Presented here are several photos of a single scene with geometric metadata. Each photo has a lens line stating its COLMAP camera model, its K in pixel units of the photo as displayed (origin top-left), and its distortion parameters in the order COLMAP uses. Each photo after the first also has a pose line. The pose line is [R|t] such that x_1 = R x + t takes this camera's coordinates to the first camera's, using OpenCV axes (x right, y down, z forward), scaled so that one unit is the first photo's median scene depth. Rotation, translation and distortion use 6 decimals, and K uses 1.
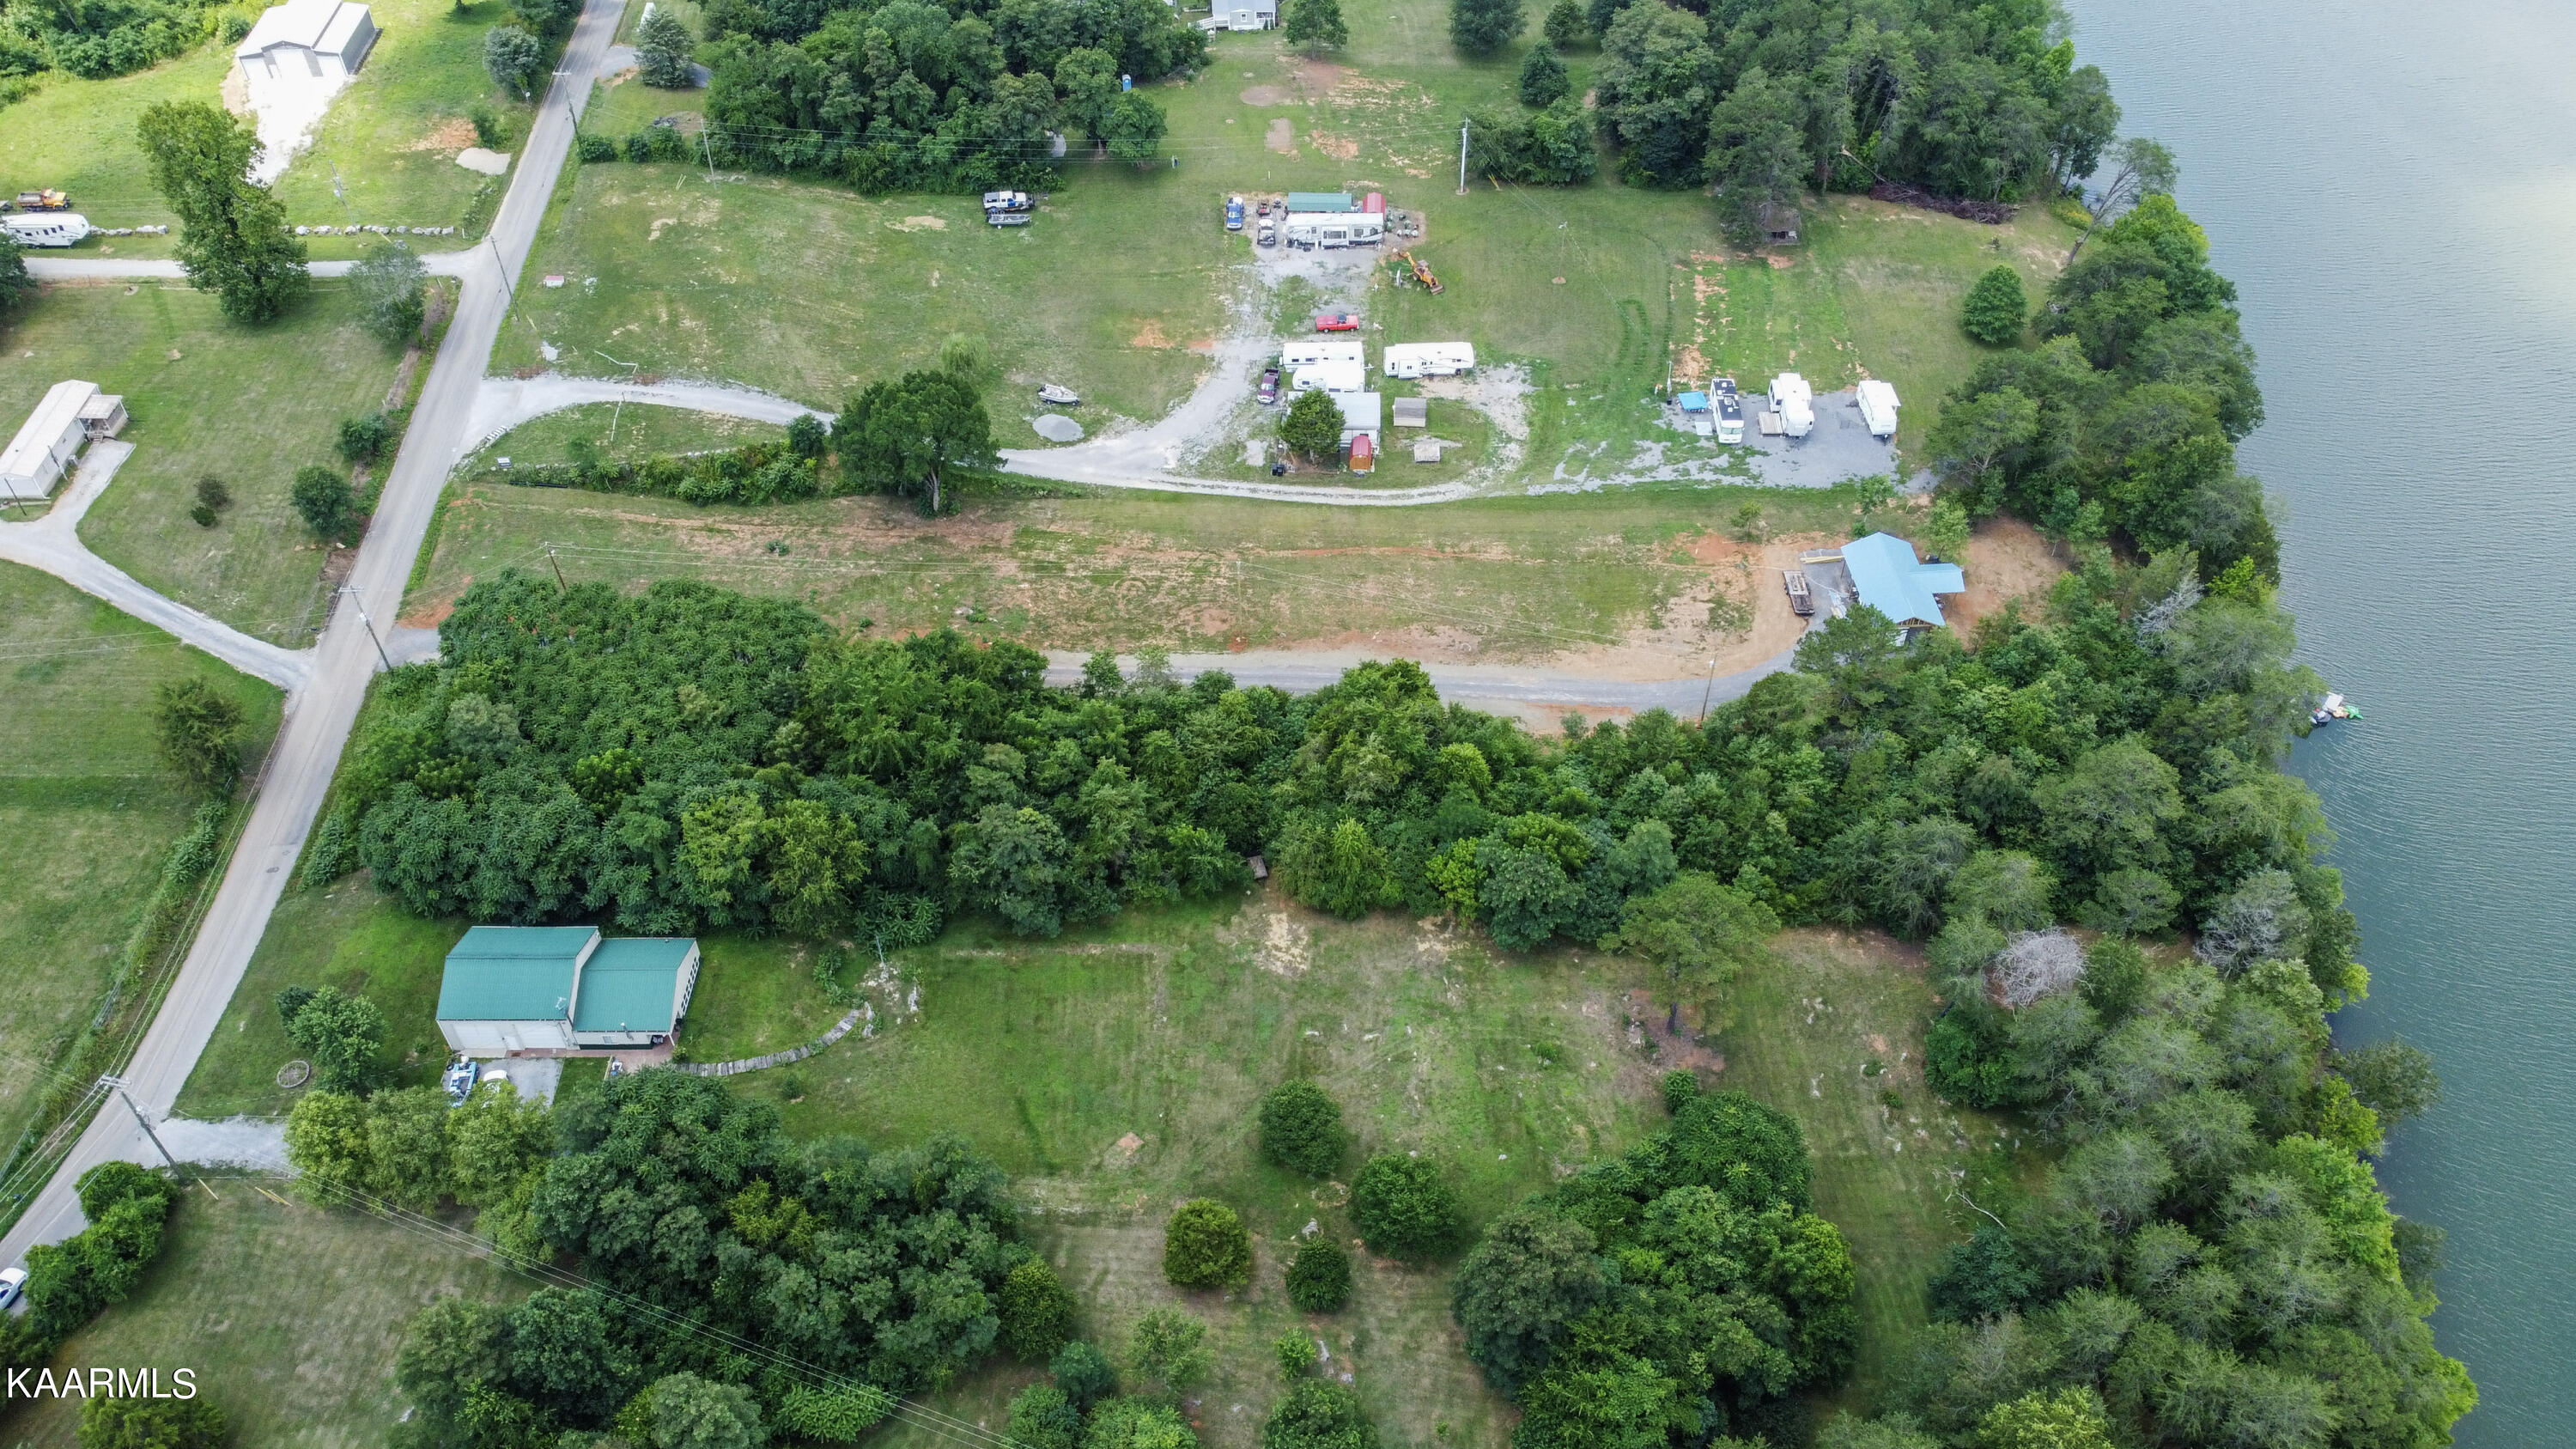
lens RADIAL K [[1921.2, 0, 1276.0], [0, 1921.2, 727.7], [0, 0, 1]] dist [0.008816, -0.008948]
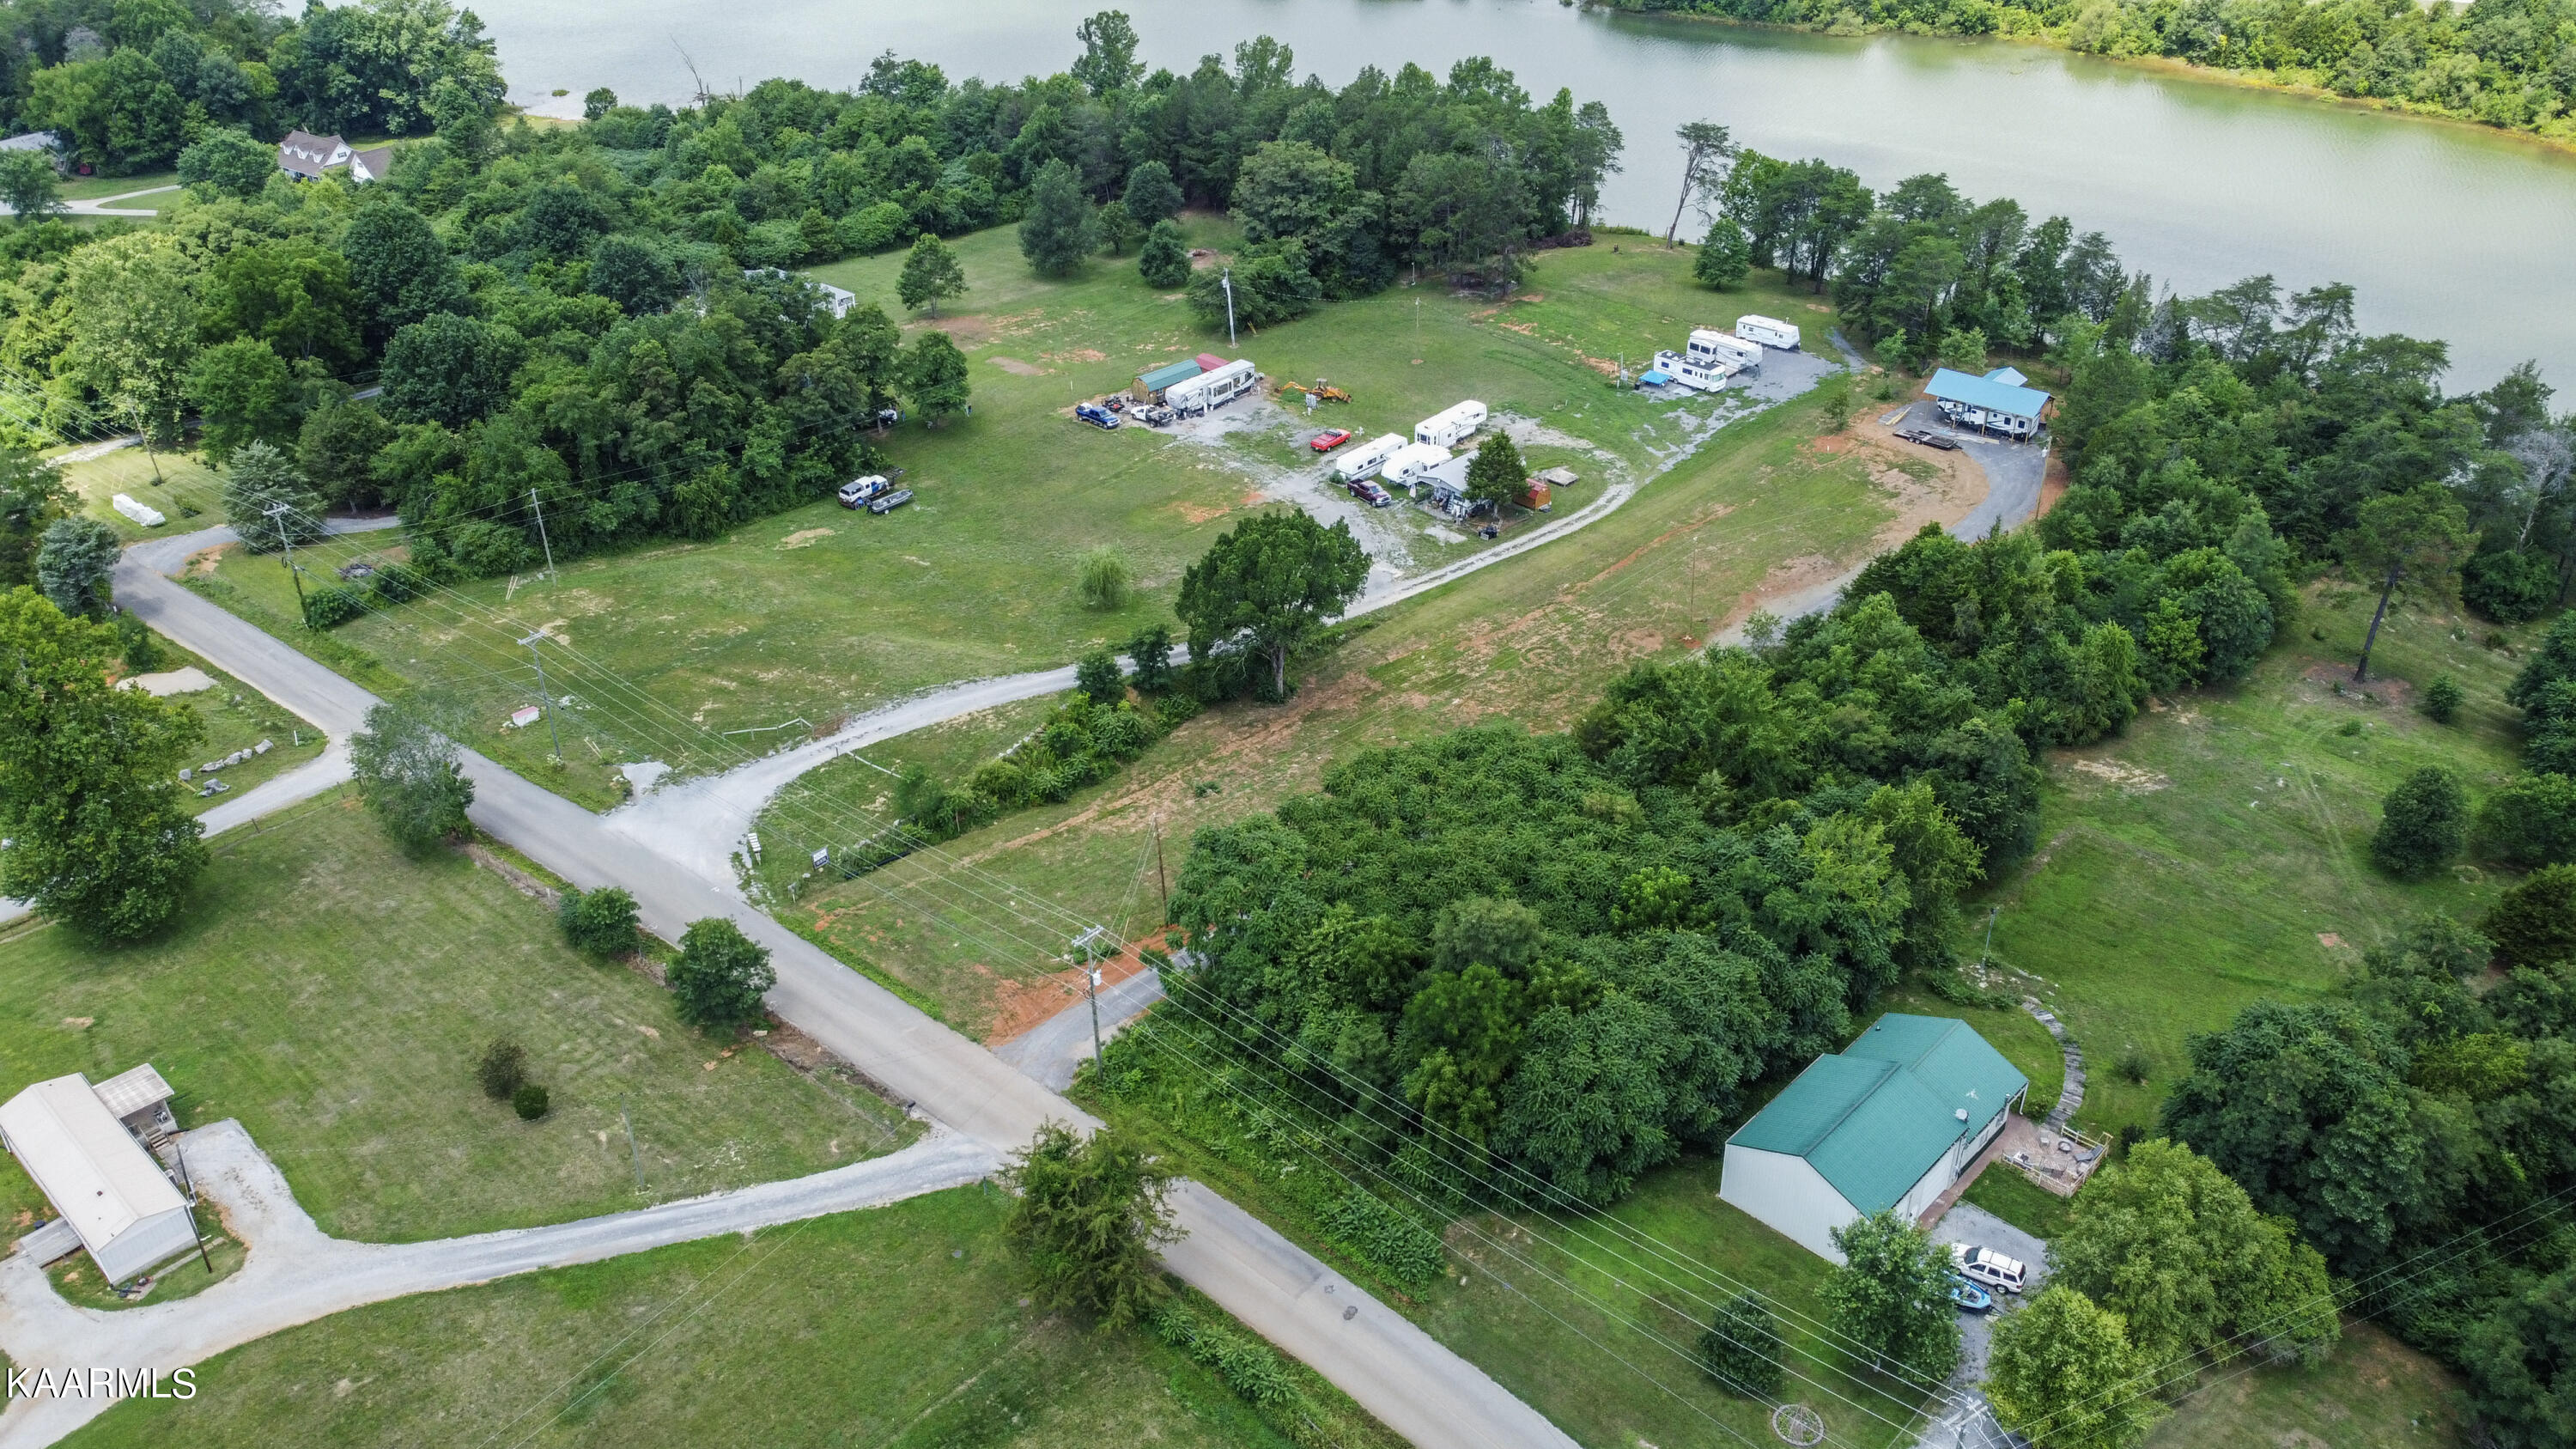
lens RADIAL K [[1921.2, 0, 1276.0], [0, 1921.2, 727.7], [0, 0, 1]] dist [0.008816, -0.008948]
pose [[0.695302, -0.377793, 0.611415, -0.662225], [0.522185, 0.850071, -0.068571, -0.044443], [-0.493840, 0.366950, 0.788334, 0.353395]]
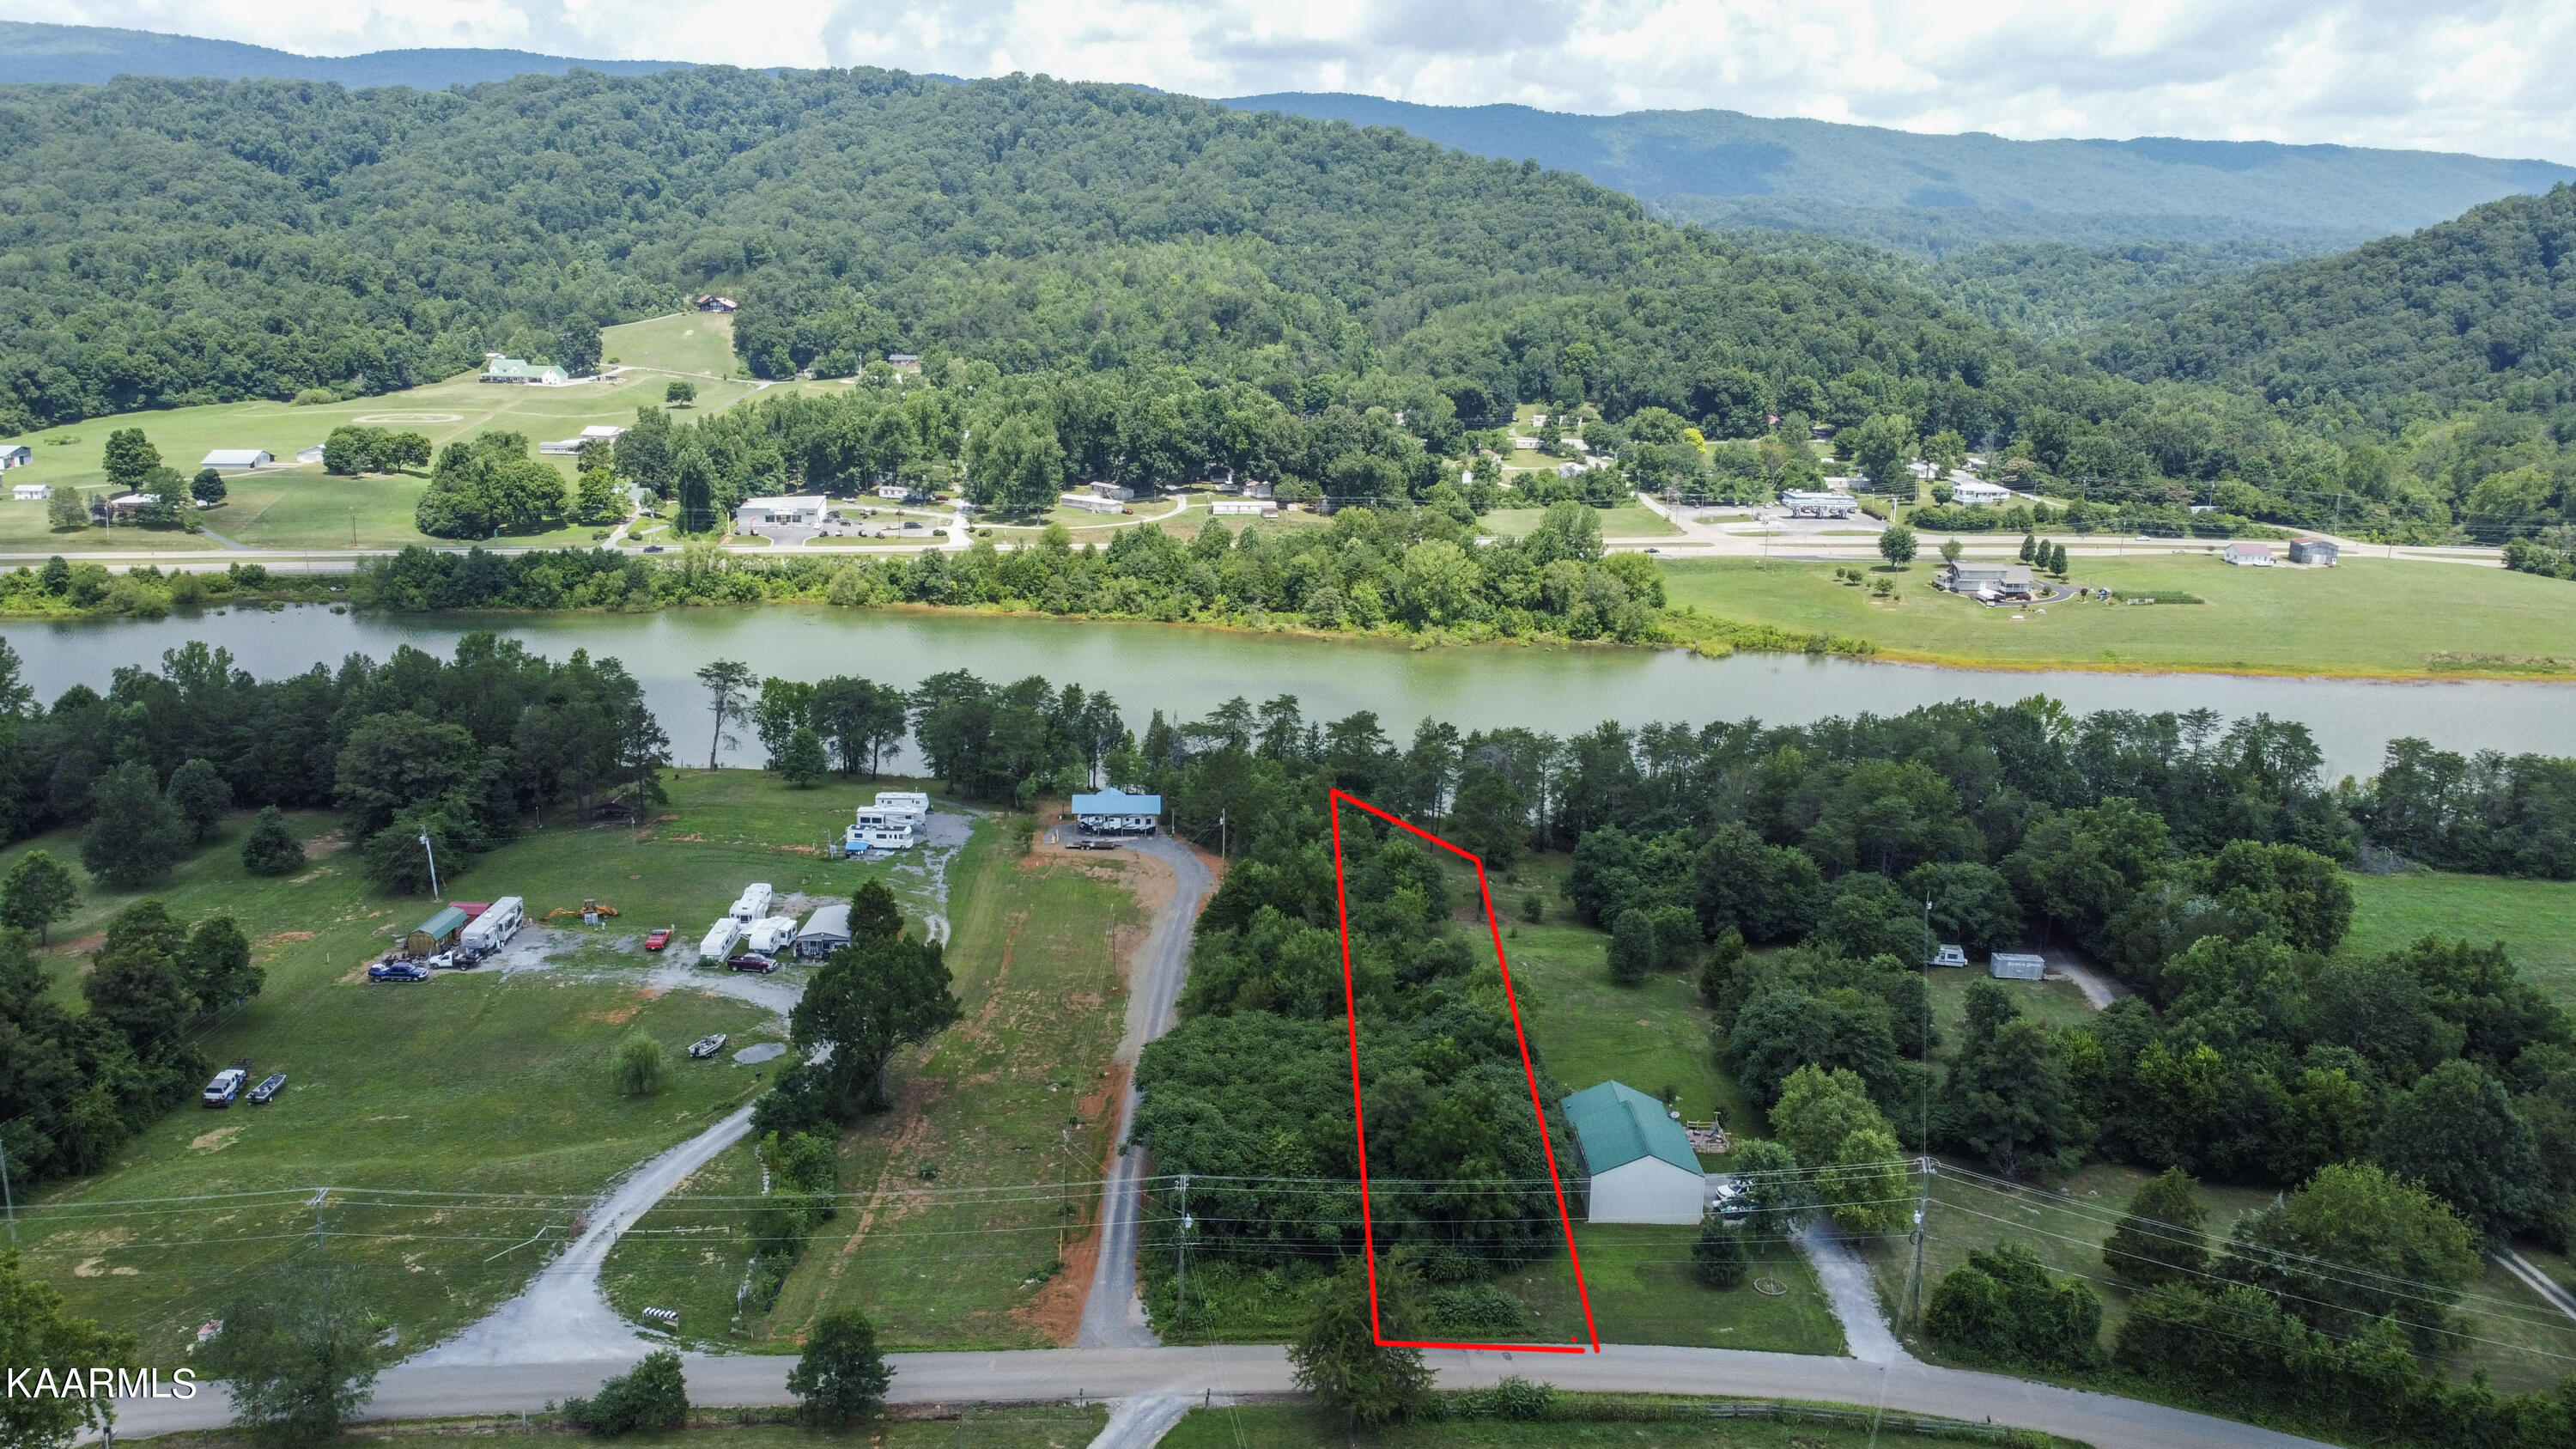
lens RADIAL K [[1926.2, 0, 1288.0], [0, 1926.2, 724.5], [0, 0, 1]] dist [-0.001241, -0.005214]
pose [[-0.023851, -0.221755, 0.974811, -0.997001], [0.690967, 0.701038, 0.176382, -0.258633], [-0.722493, 0.677769, 0.136504, 0.599273]]
